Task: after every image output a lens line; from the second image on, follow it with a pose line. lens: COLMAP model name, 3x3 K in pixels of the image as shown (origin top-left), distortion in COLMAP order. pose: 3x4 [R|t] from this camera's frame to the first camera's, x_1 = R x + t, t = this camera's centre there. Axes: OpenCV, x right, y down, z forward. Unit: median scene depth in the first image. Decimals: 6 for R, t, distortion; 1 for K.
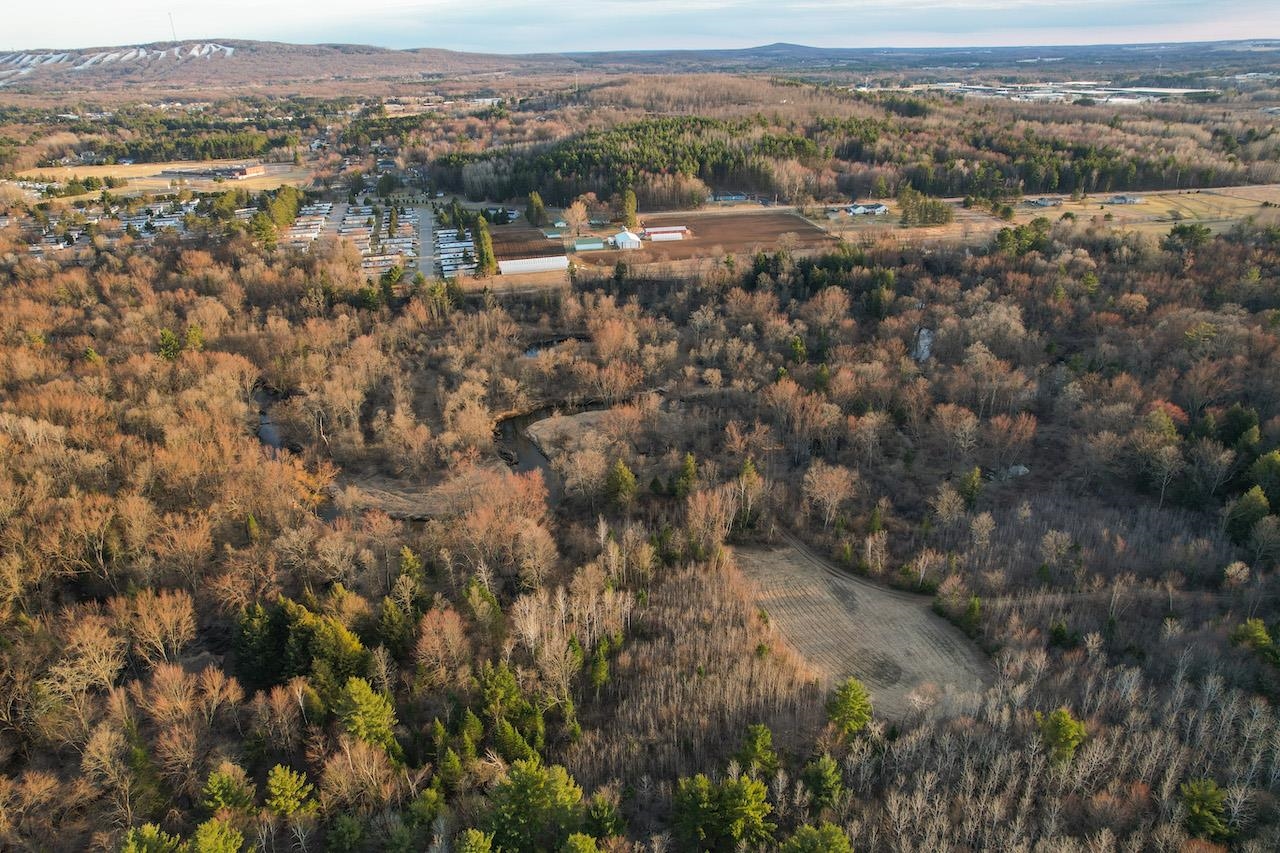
lens RADIAL K [[818.2, 0, 638.0], [0, 818.2, 421.0], [0, 0, 1]] dist [-0.071187, 0.064265]
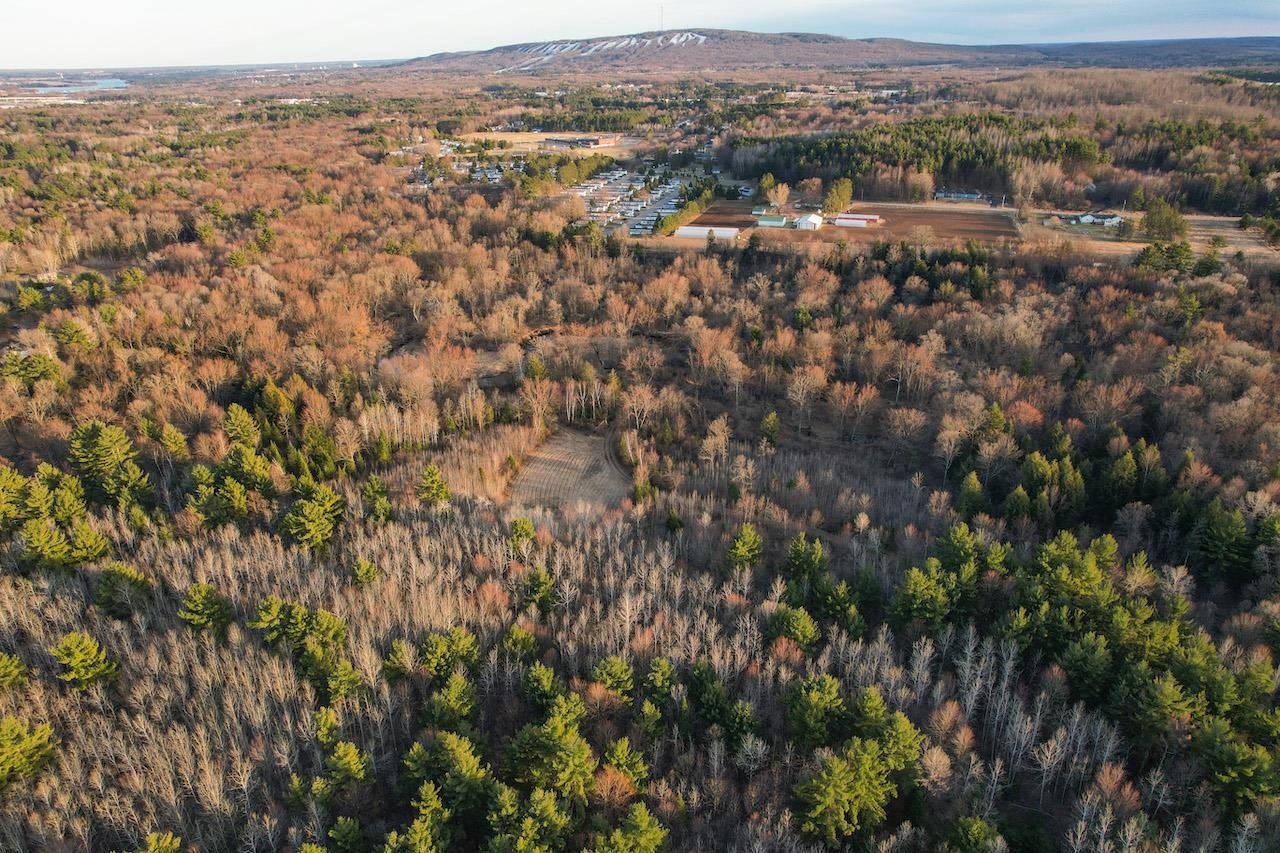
lens RADIAL K [[820.6, 0, 640.0], [0, 820.6, 426.5], [0, 0, 1]] dist [-0.087478, 0.078568]
pose [[0.862856, 0.211149, -0.459234, 0.284391], [-0.202886, 0.976843, 0.067934, 0.013451], [0.462943, 0.034555, 0.885714, -0.043203]]
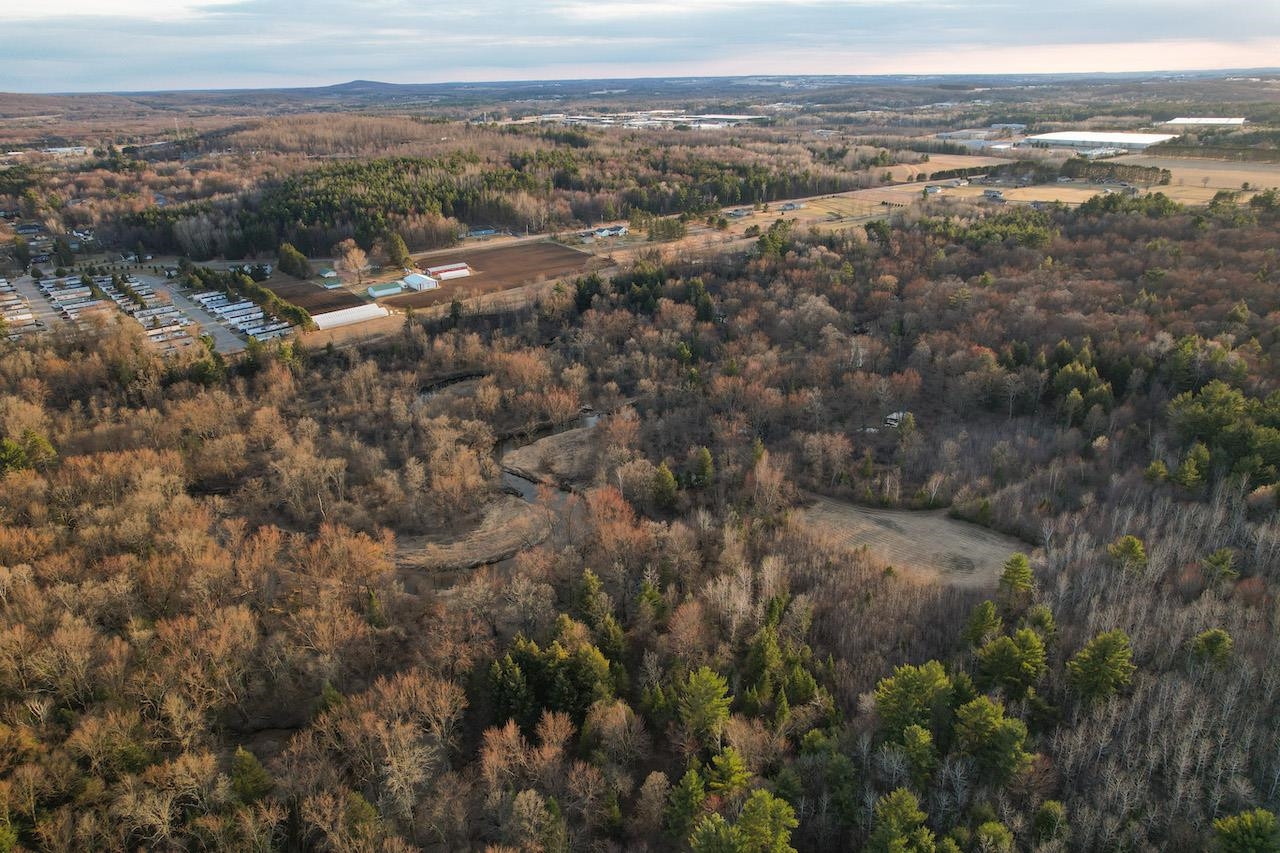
lens RADIAL K [[818.2, 0, 638.0], [0, 818.2, 421.0], [0, 0, 1]] dist [-0.071187, 0.064265]
pose [[0.888027, -0.177636, 0.424092, -0.187552], [0.193318, 0.981117, 0.006155, -0.007726], [-0.417177, 0.076519, 0.905598, 0.002023]]
